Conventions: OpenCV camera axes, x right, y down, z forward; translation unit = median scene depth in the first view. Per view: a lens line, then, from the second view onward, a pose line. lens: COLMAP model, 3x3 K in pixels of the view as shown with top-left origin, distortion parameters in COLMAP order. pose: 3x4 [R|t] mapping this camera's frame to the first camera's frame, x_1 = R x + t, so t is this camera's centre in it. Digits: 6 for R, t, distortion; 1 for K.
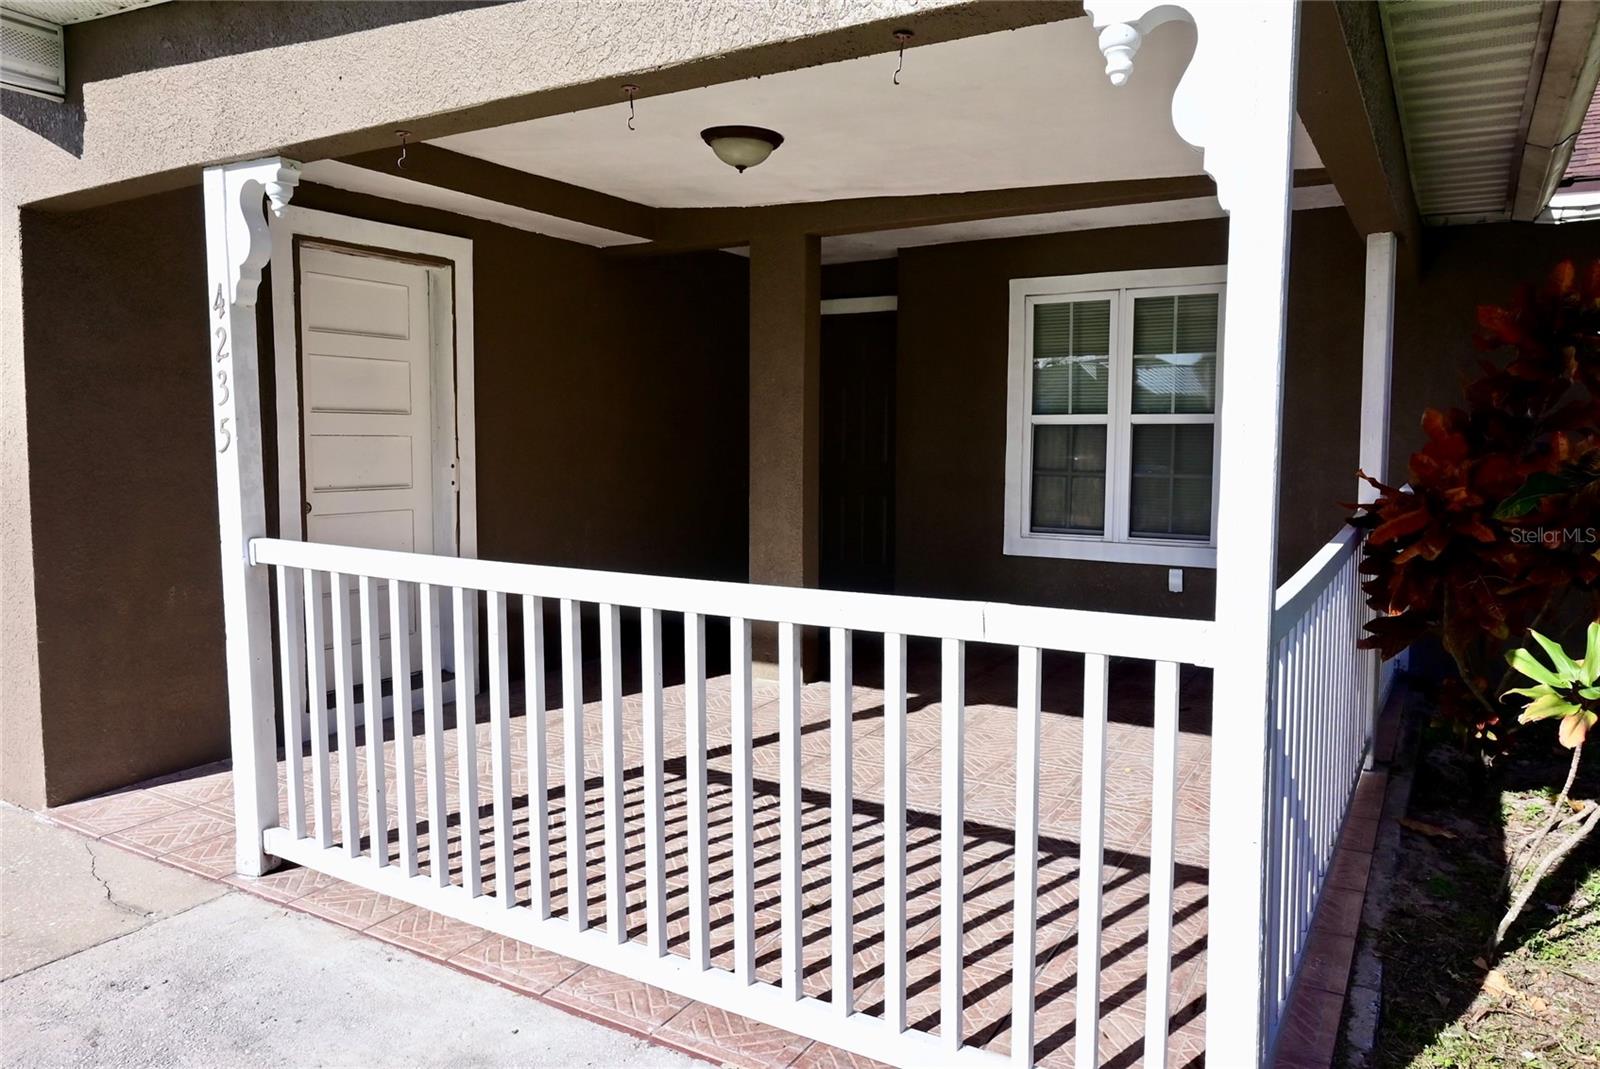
lens RADIAL K [[1098.1, 0, 800.3], [0, 1098.1, 533.7], [0, 0, 1]] dist [-0.001236, 0.001311]
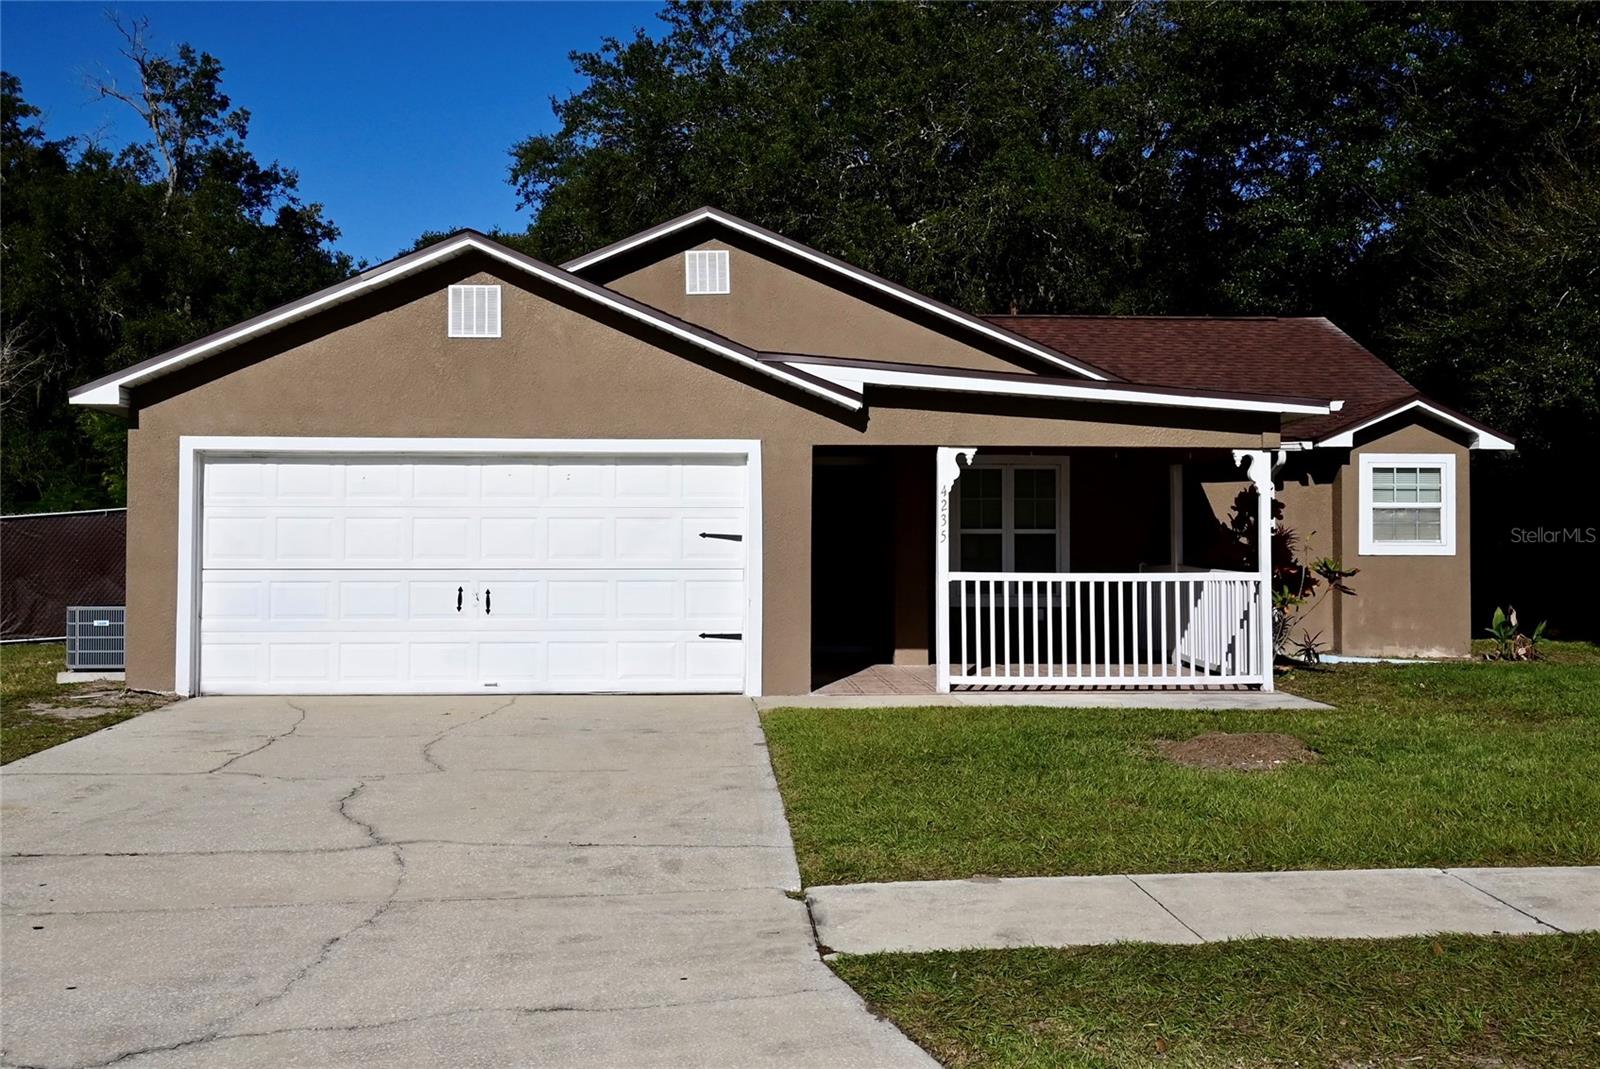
lens RADIAL K [[1807.3, 0, 800.1], [0, 1807.3, 536.4], [0, 0, 1]] dist [-0.004585, 0.001896]
pose [[0.820796, 0.003771, 0.571209, -3.588347], [0.051889, 0.995352, -0.081133, 0.281109], [-0.568860, 0.096233, 0.816785, -2.710245]]
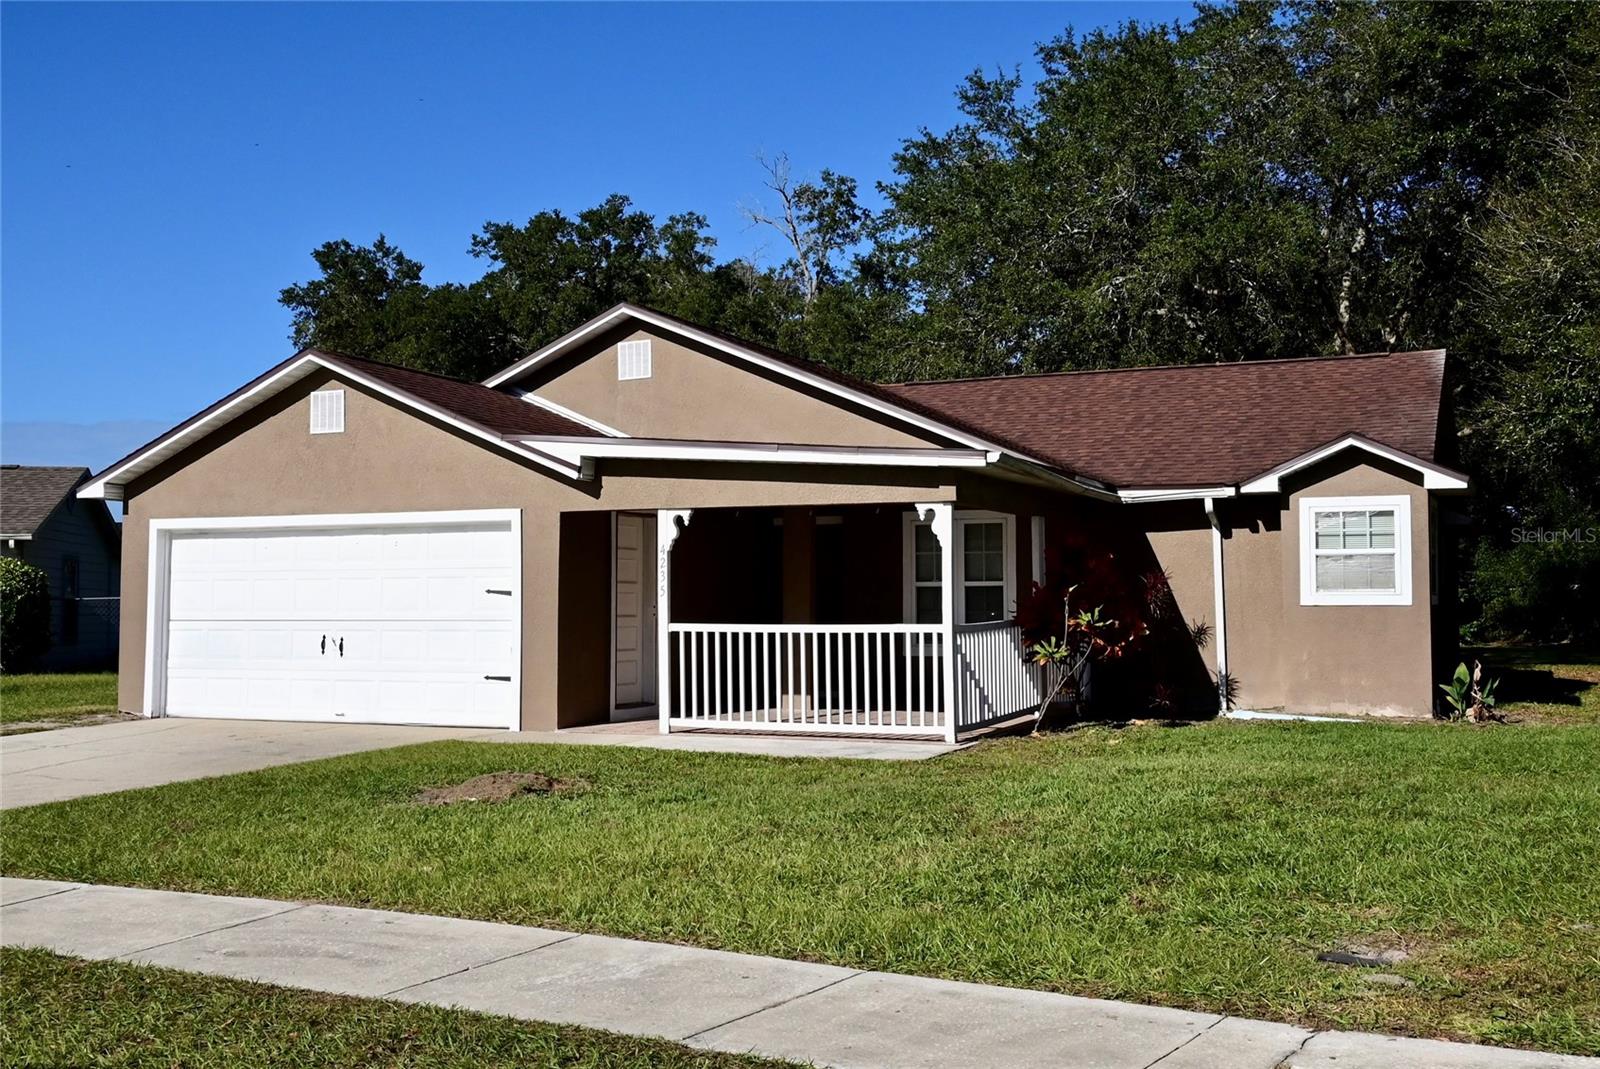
lens RADIAL K [[1690.9, 0, 802.9], [0, 1690.9, 532.8], [0, 0, 1]] dist [-0.016292, -0.004450]
pose [[0.992494, -0.000429, 0.122294, -0.724494], [0.016456, 0.991367, -0.130077, 0.392740], [-0.121182, 0.131114, 0.983933, -3.945027]]
